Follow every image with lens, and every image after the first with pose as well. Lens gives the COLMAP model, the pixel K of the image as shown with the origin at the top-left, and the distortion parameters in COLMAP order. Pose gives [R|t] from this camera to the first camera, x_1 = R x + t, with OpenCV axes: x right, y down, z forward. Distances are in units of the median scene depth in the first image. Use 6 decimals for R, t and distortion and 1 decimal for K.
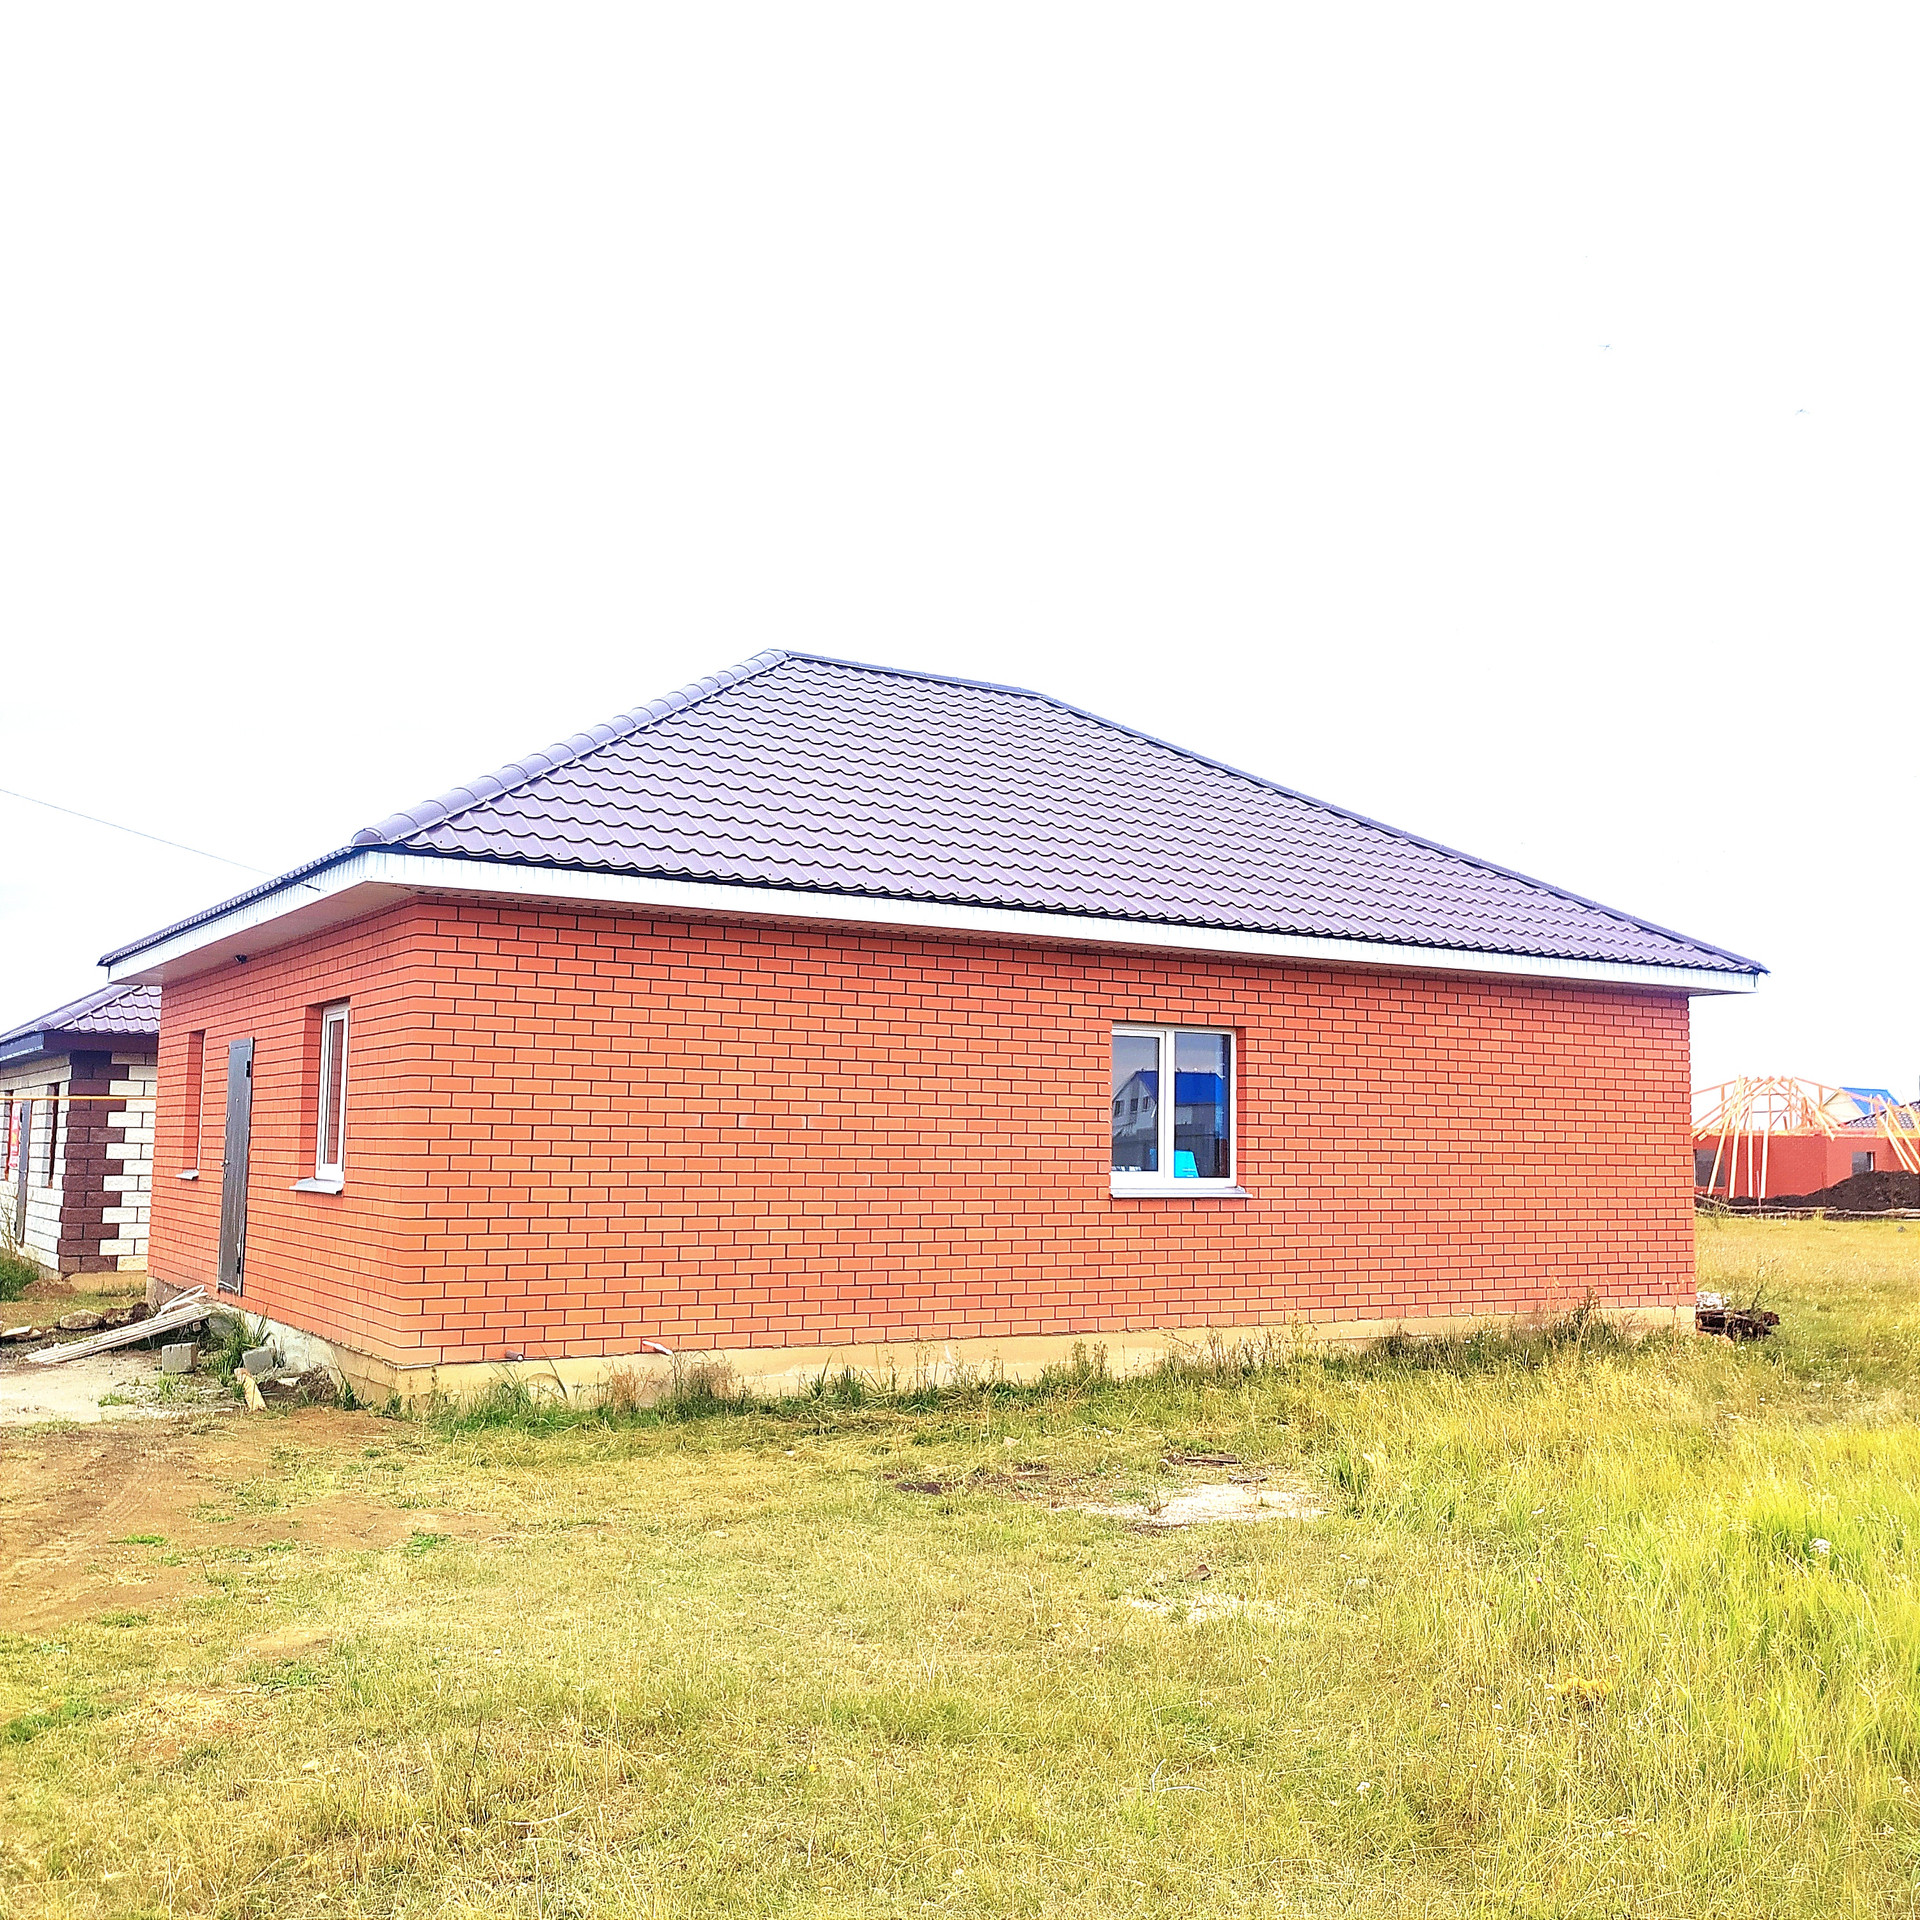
lens RADIAL K [[1910.5, 0, 960.0], [0, 1910.5, 960.0], [0, 0, 1]] dist [0.024524, 0.018561]
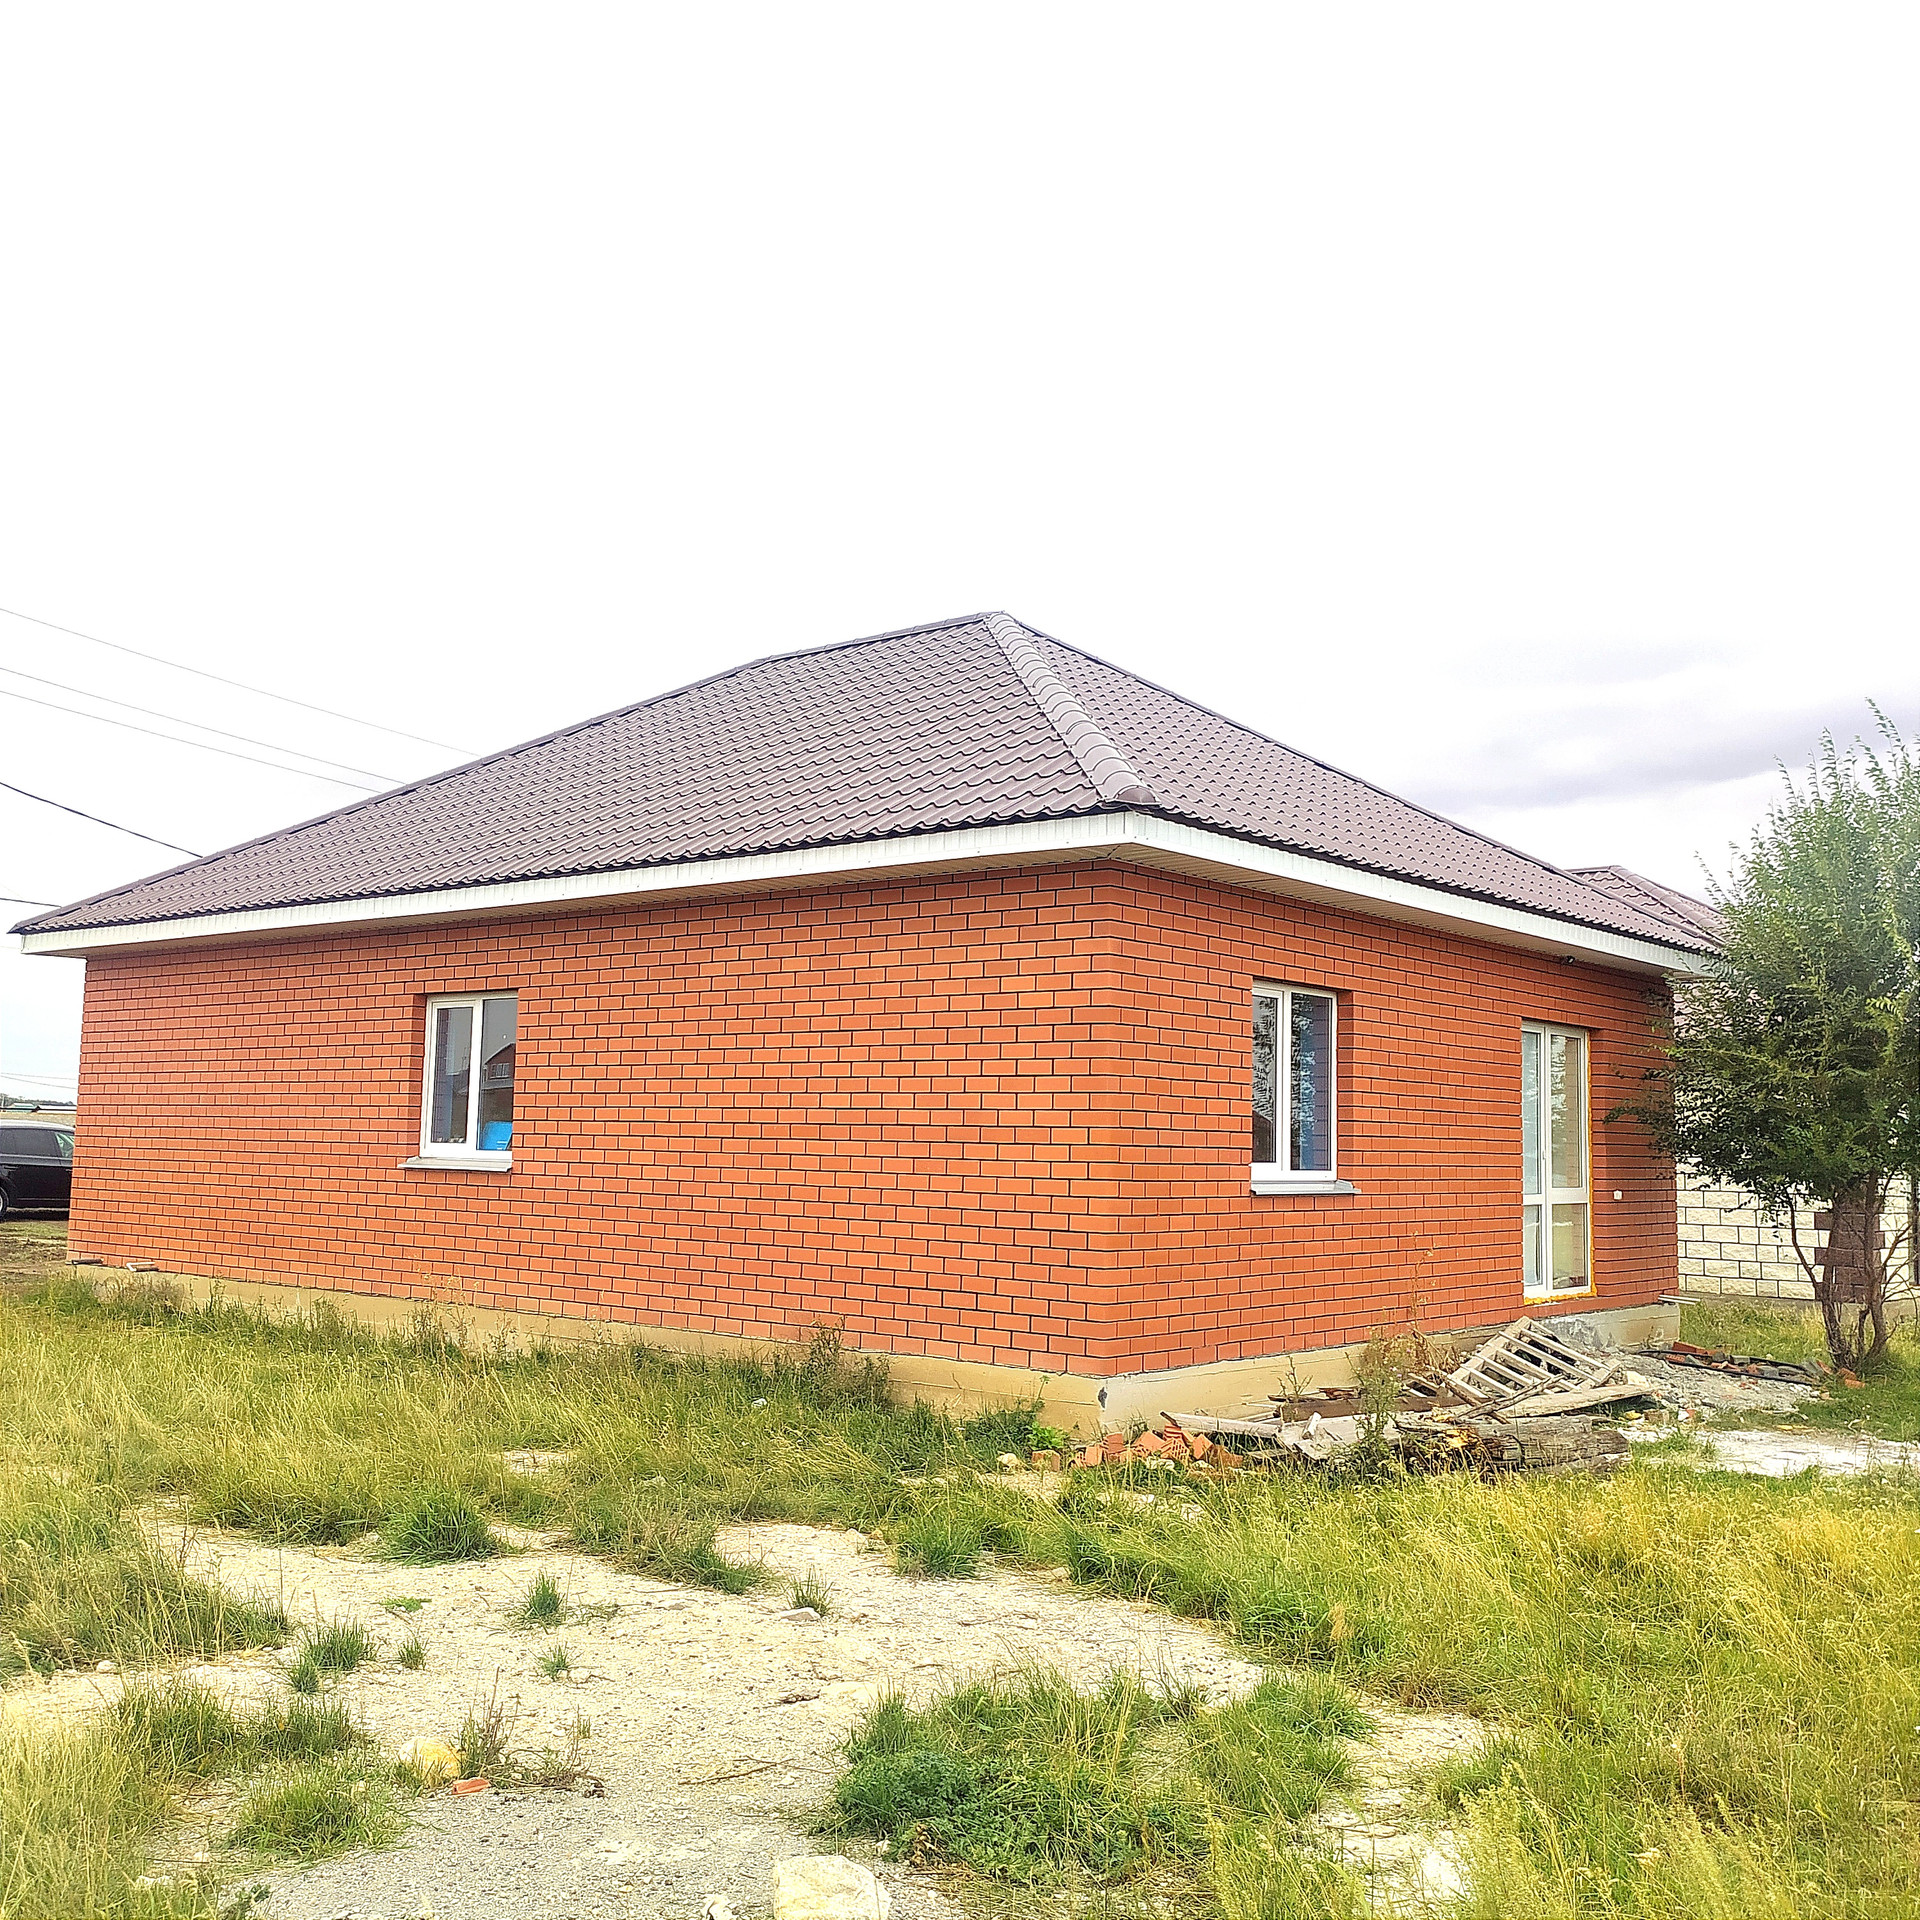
lens RADIAL K [[1910.5, 0, 960.0], [0, 1910.5, 960.0], [0, 0, 1]] dist [0.024524, 0.018561]
pose [[0.322755, -0.090382, -0.942157, 1.019806], [0.081039, 0.994414, -0.067634, 0.094608], [0.943007, -0.054523, 0.328277, 0.836441]]
